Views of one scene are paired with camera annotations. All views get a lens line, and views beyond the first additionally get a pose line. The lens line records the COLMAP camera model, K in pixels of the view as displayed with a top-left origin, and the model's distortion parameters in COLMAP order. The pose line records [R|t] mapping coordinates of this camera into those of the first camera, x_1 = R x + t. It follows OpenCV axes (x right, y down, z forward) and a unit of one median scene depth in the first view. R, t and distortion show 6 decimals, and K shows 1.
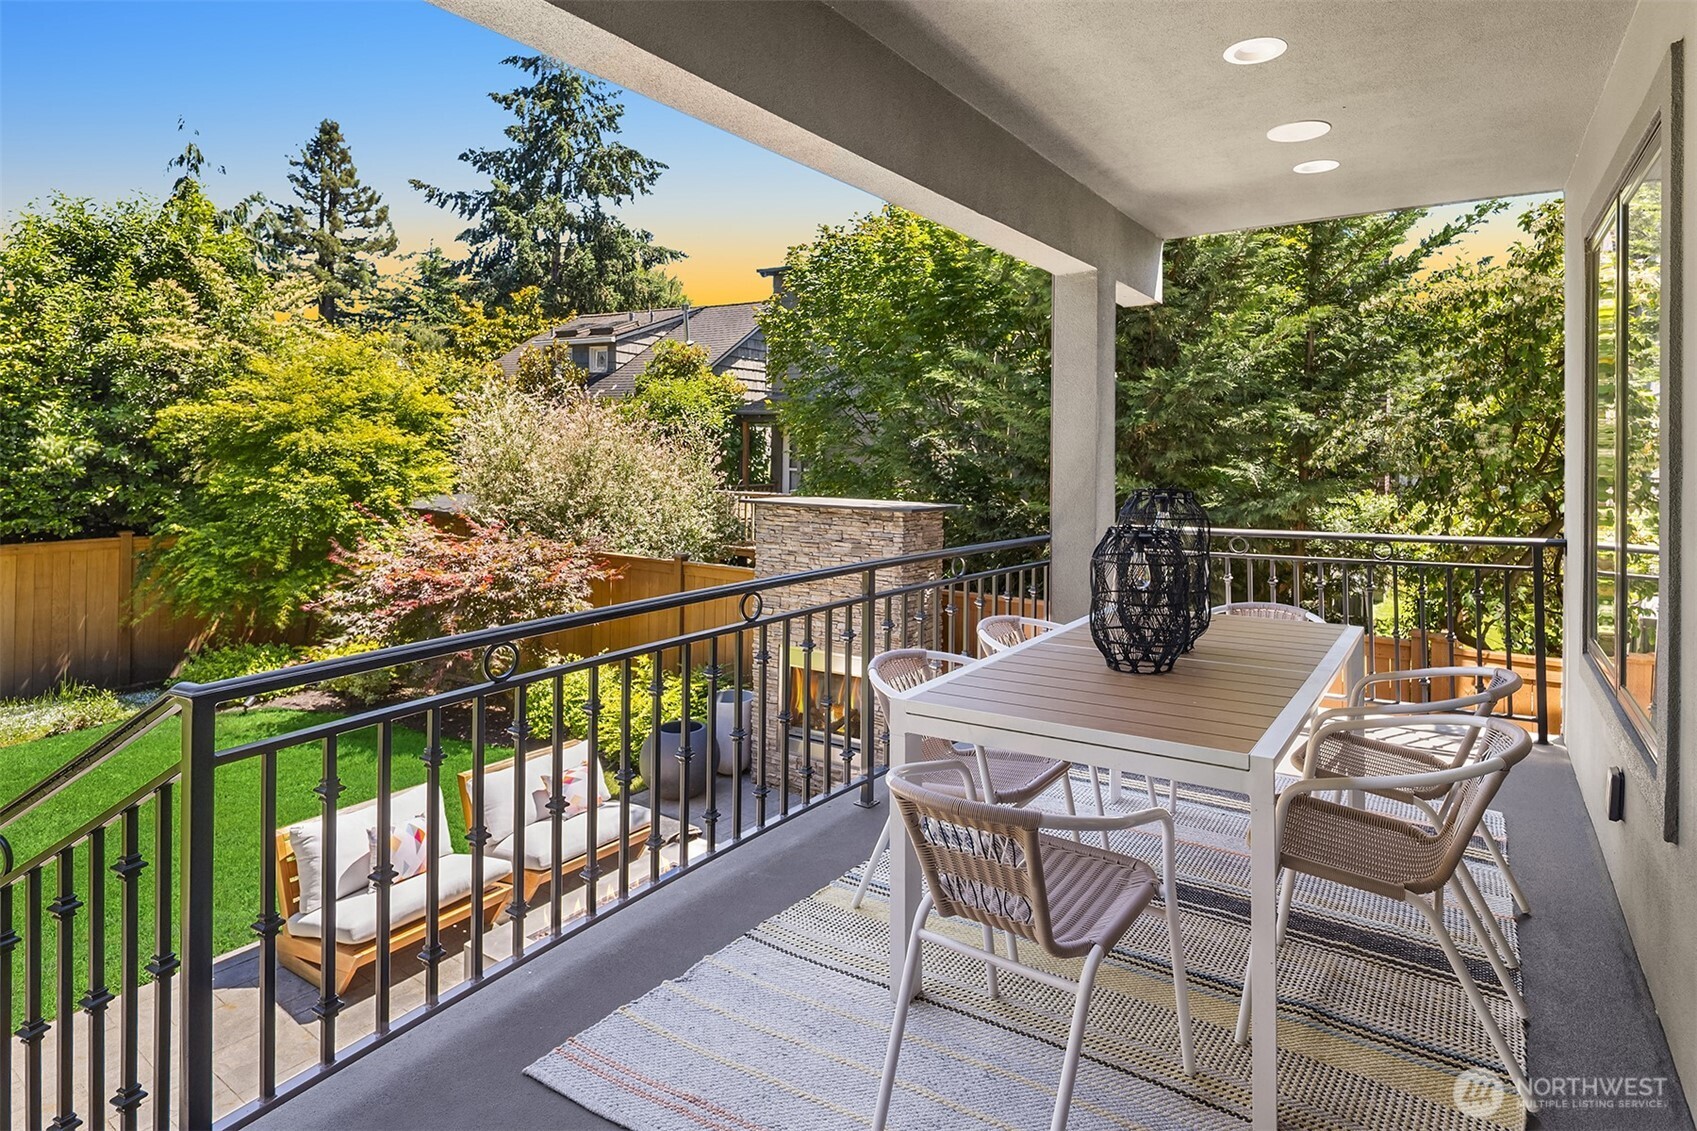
lens RADIAL K [[891.1, 0, 888.7], [0, 891.1, 451.4], [0, 0, 1]] dist [0.001405, 0.000066]
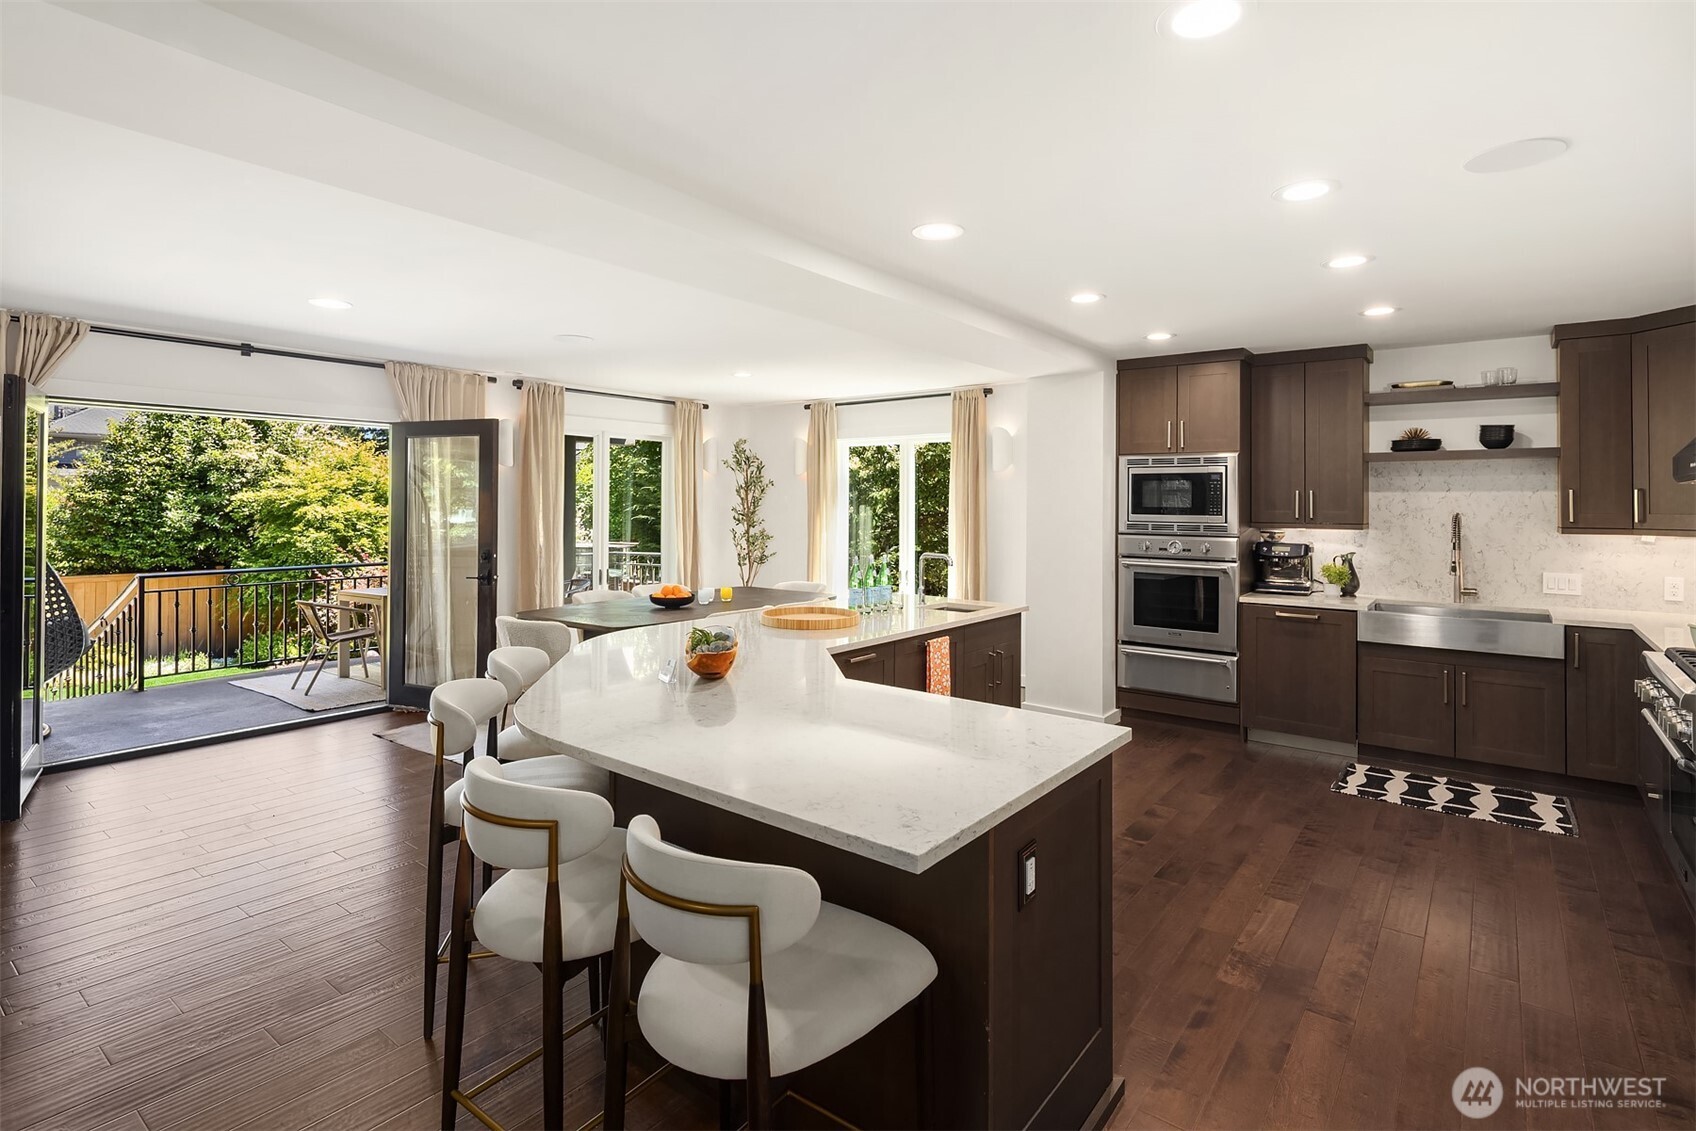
lens RADIAL K [[818.0, 0, 845.5], [0, 818.0, 512.4], [0, 0, 1]] dist [-0.000976, -0.000136]
pose [[0.994467, -0.008476, -0.104711, 0.513377], [0.008680, 0.999961, 0.001492, -0.003923], [0.104694, -0.002393, 0.994502, -0.437422]]
